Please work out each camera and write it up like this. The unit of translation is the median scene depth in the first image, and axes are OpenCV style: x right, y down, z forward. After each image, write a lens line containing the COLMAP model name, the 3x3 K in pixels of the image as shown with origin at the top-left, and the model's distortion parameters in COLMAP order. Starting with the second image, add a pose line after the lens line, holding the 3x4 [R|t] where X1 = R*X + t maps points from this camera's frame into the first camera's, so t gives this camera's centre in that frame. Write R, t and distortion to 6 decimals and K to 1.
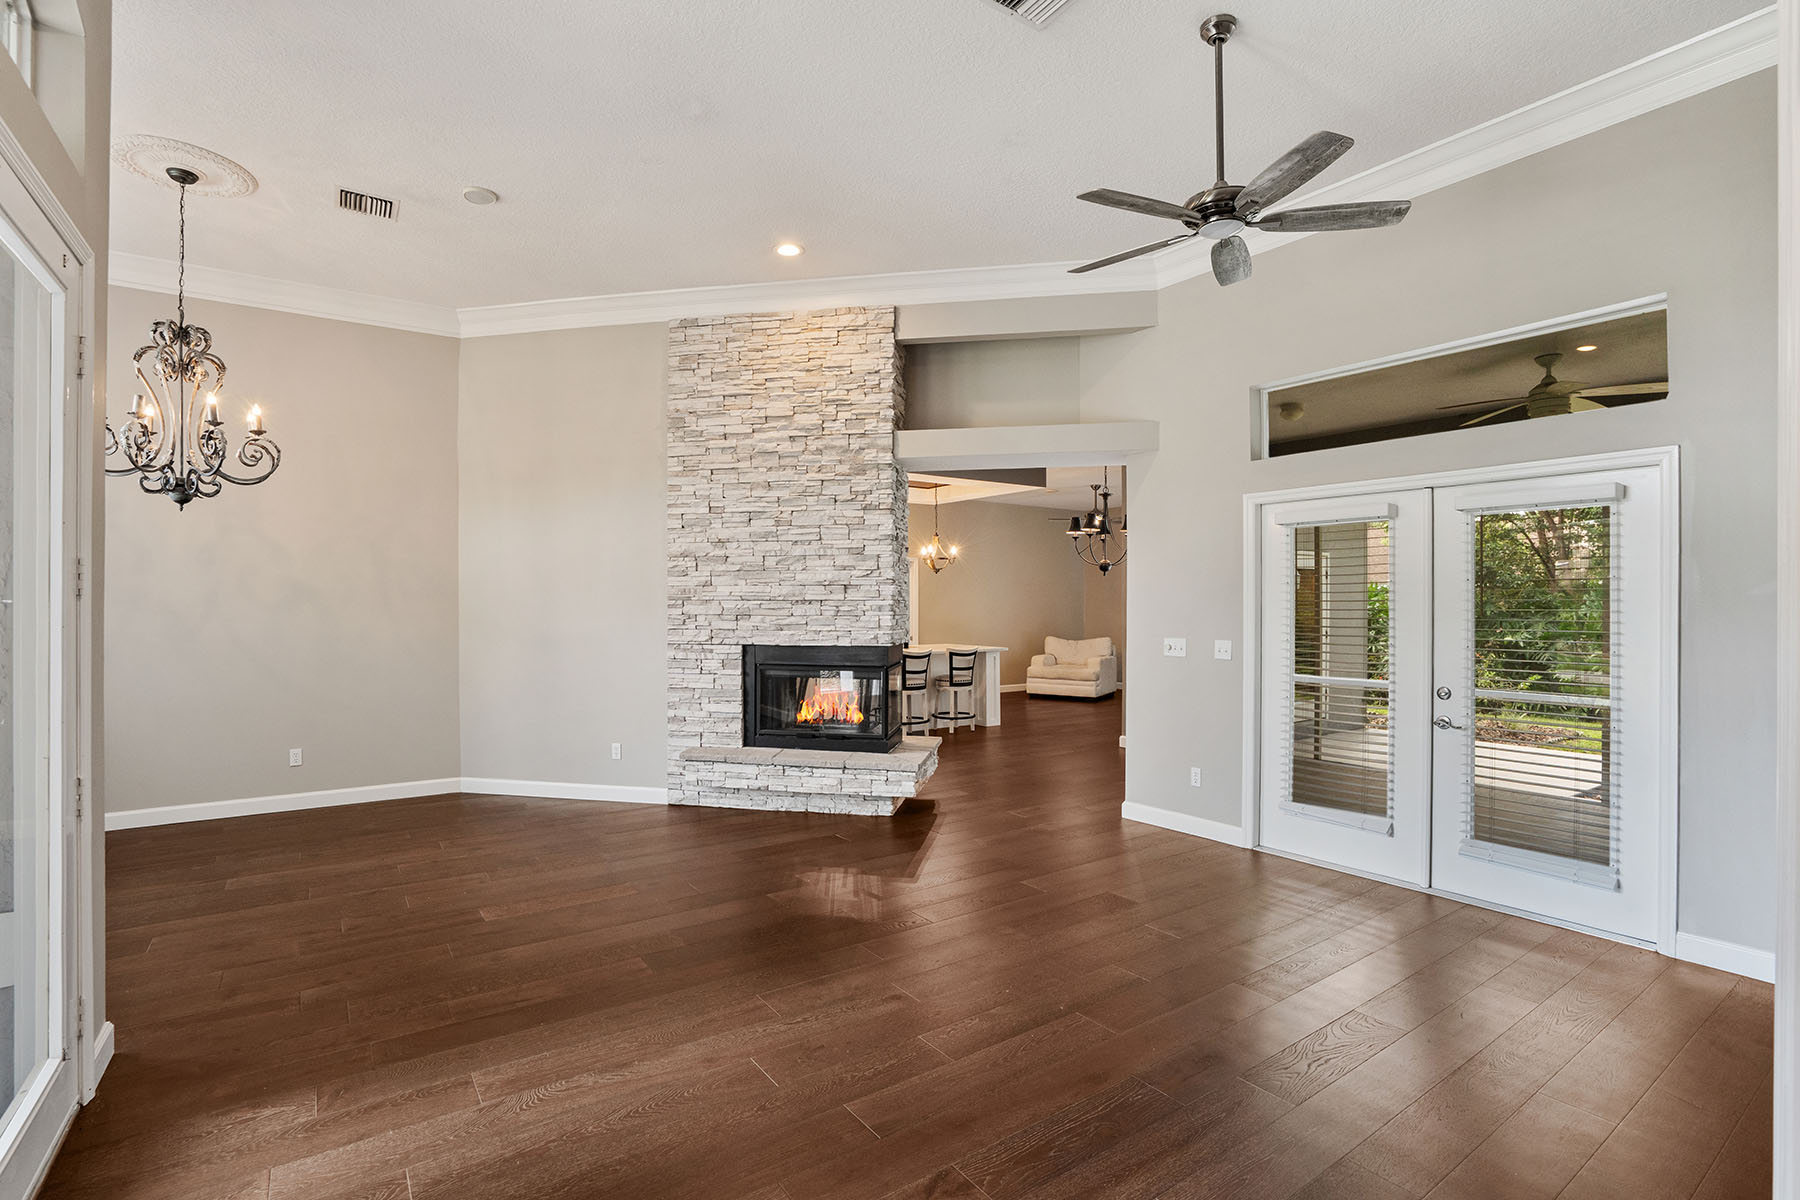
lens RADIAL K [[854.1, 0, 898.1], [0, 854.1, 601.7], [0, 0, 1]] dist [-0.061124, 0.031996]
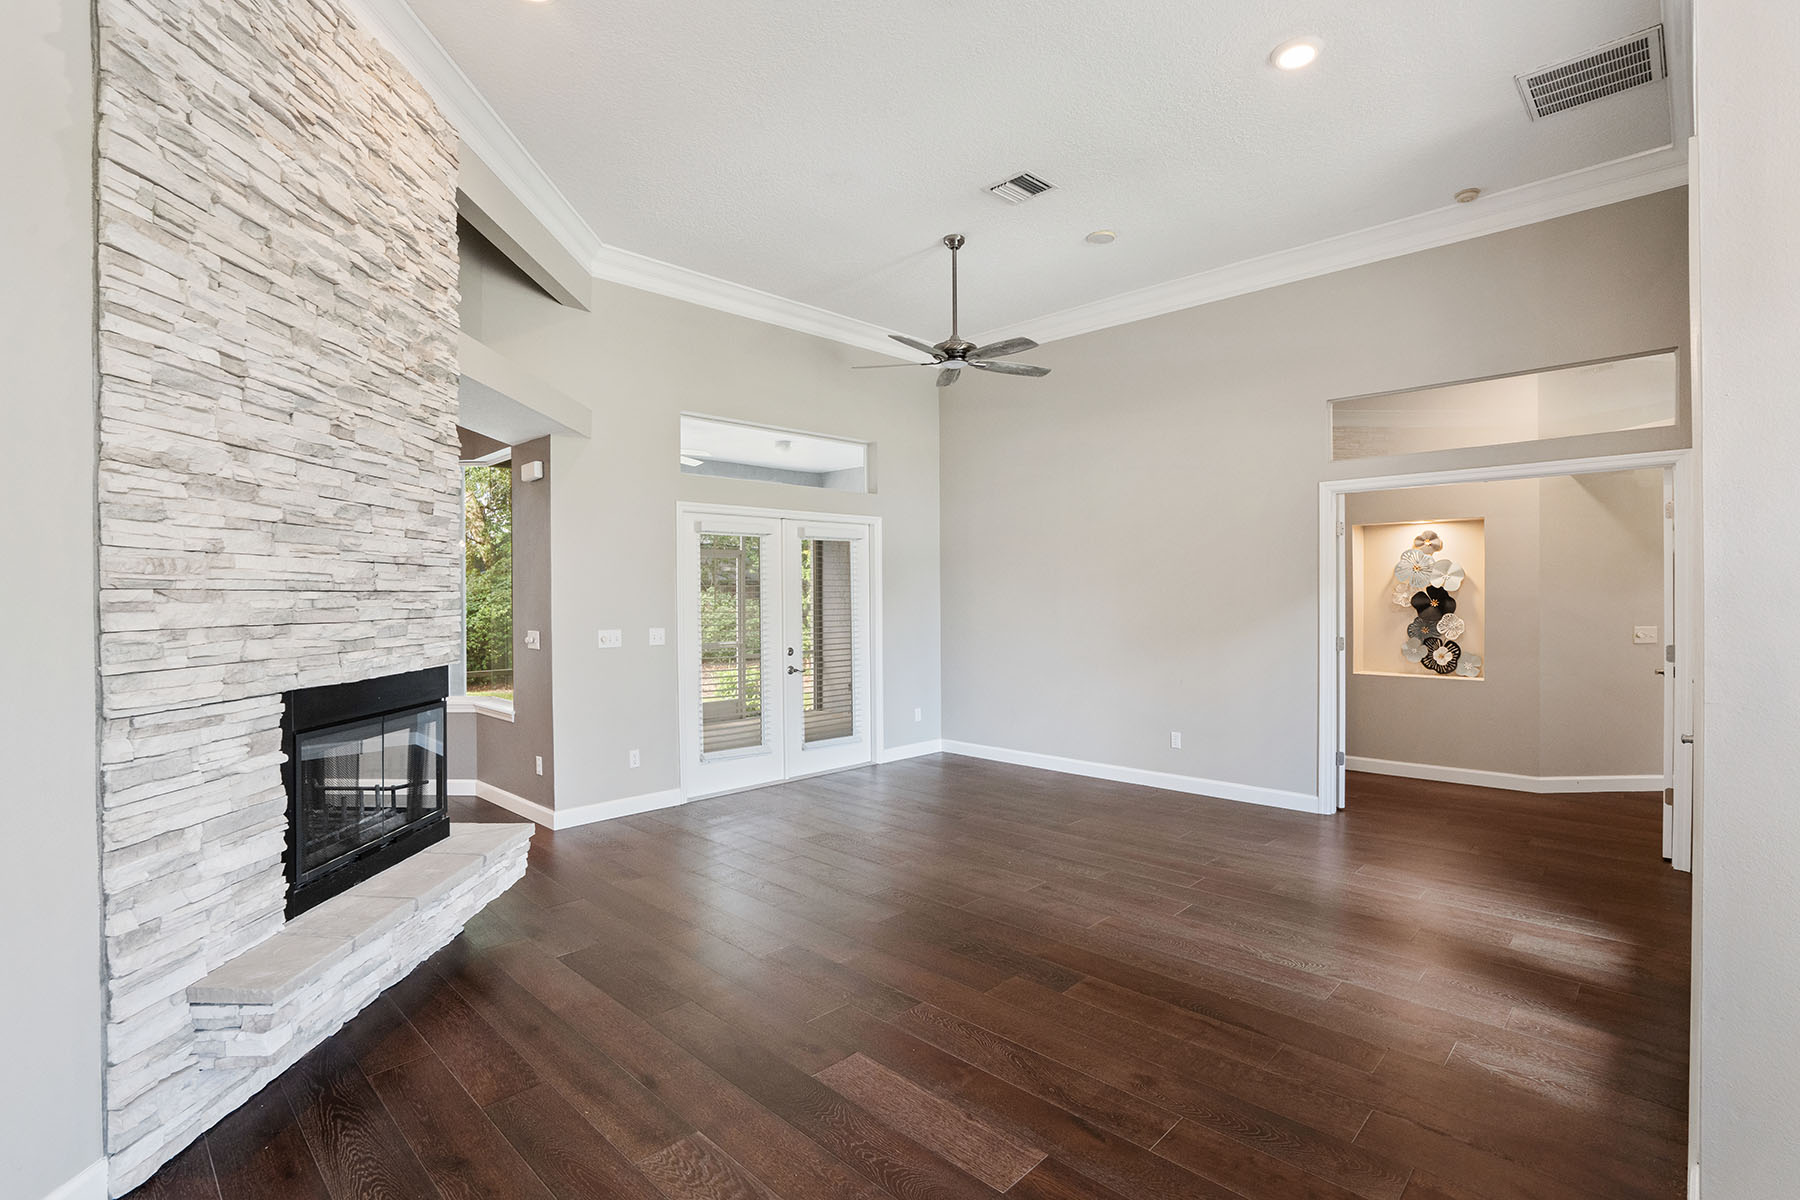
lens RADIAL K [[839.0, 0, 902.8], [0, 839.0, 595.1], [0, 0, 1]] dist [0.002790, 0.001086]
pose [[-0.182737, -0.000194, 0.983162, -0.679824], [0.008615, 0.999961, 0.001799, 0.002574], [-0.983124, 0.008799, -0.182729, 0.784683]]
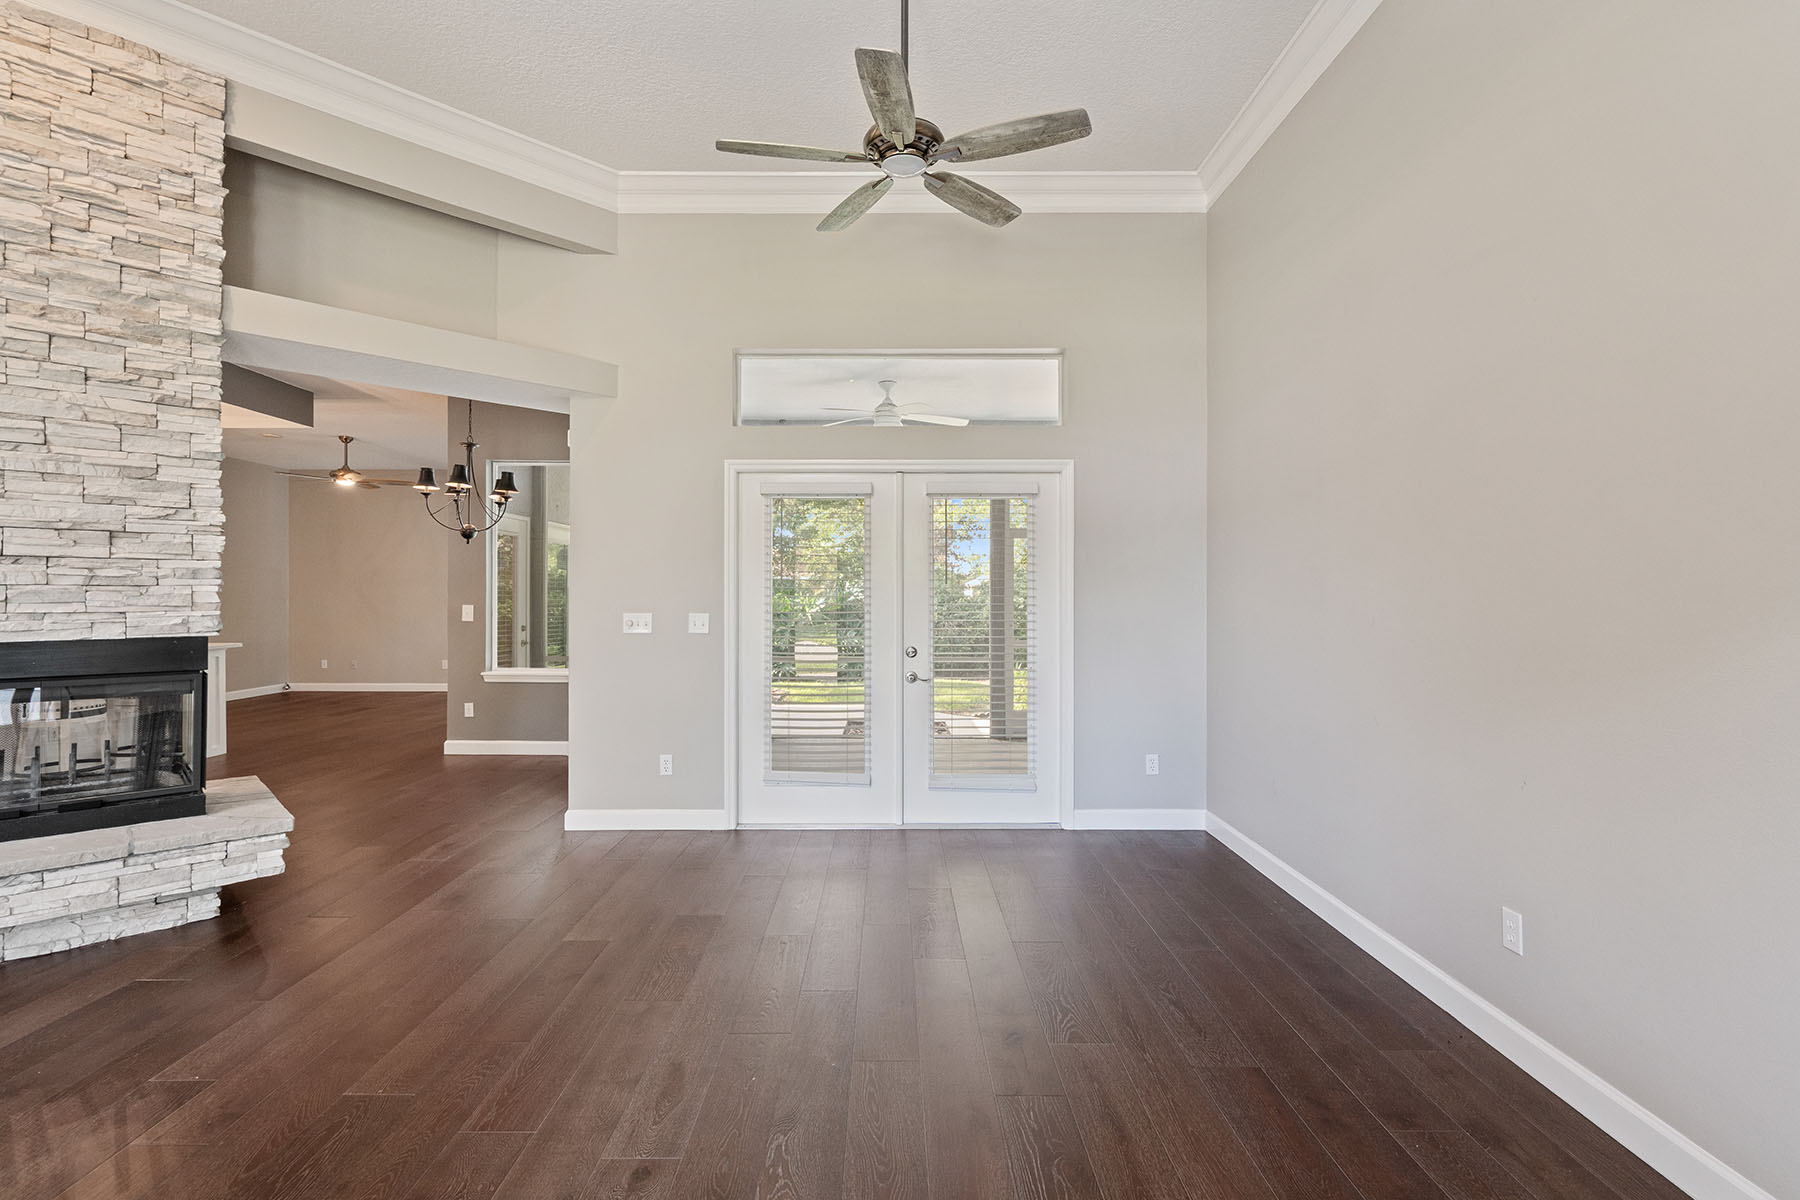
lens RADIAL K [[824.3, 0, 896.7], [0, 824.3, 592.1], [0, 0, 1]] dist [0.002545, 0.000827]
pose [[0.571840, 0.002828, 0.820361, -0.213517], [-0.000989, 0.999996, -0.002758, 0.021672], [-0.820365, 0.000765, 0.571840, 0.264530]]
